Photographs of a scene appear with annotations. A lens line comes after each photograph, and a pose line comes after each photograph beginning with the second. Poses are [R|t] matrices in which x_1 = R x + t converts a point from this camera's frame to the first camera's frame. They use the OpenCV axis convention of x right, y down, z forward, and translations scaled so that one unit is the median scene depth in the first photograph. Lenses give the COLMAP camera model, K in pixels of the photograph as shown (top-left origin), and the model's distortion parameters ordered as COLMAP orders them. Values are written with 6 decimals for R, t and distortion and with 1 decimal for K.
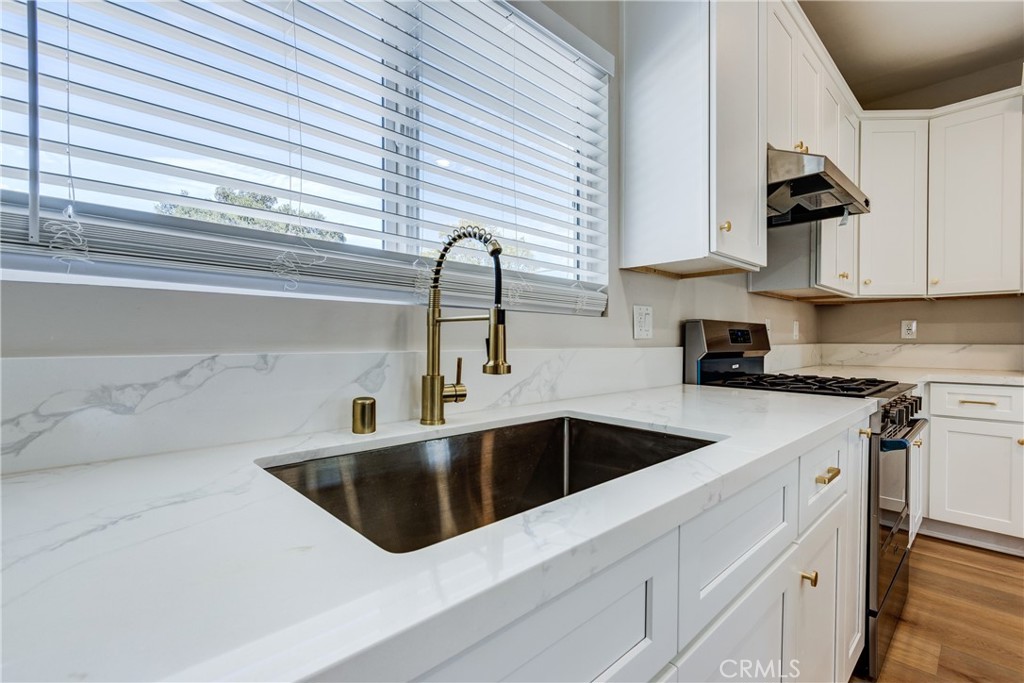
lens RADIAL K [[467.1, 0, 502.2], [0, 467.1, 345.3], [0, 0, 1]] dist [0.005304, -0.000163]
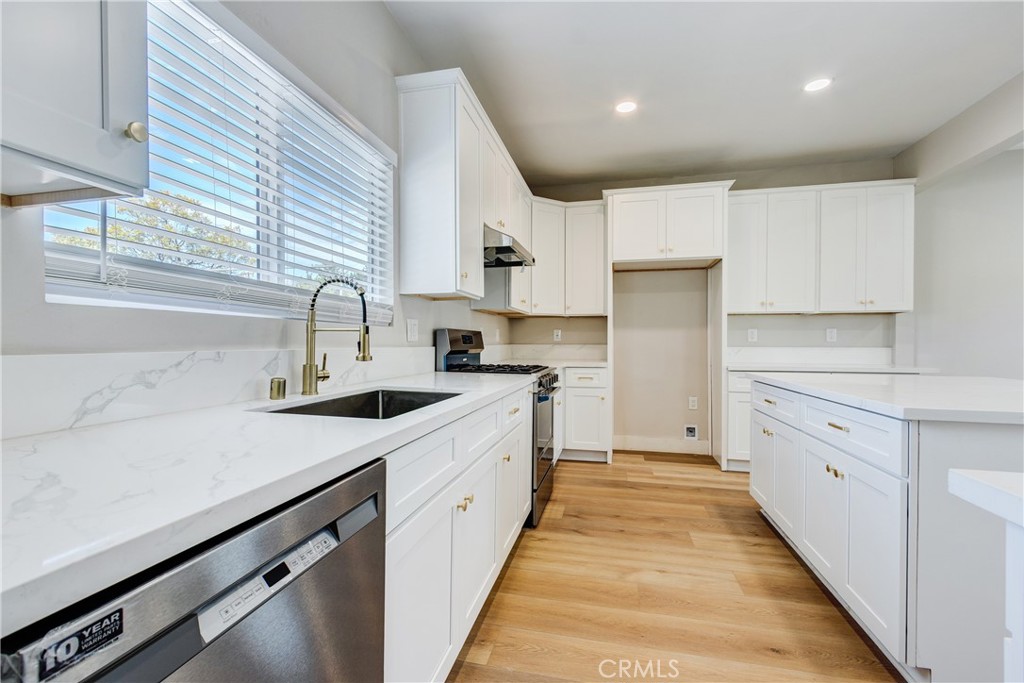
lens RADIAL K [[467.1, 0, 502.2], [0, 467.1, 345.3], [0, 0, 1]] dist [0.005304, -0.000163]
pose [[0.838942, -0.003025, 0.544213, -0.288729], [0.004695, 0.999988, -0.001679, 0.003035], [-0.544201, 0.003964, 0.838946, -0.432857]]
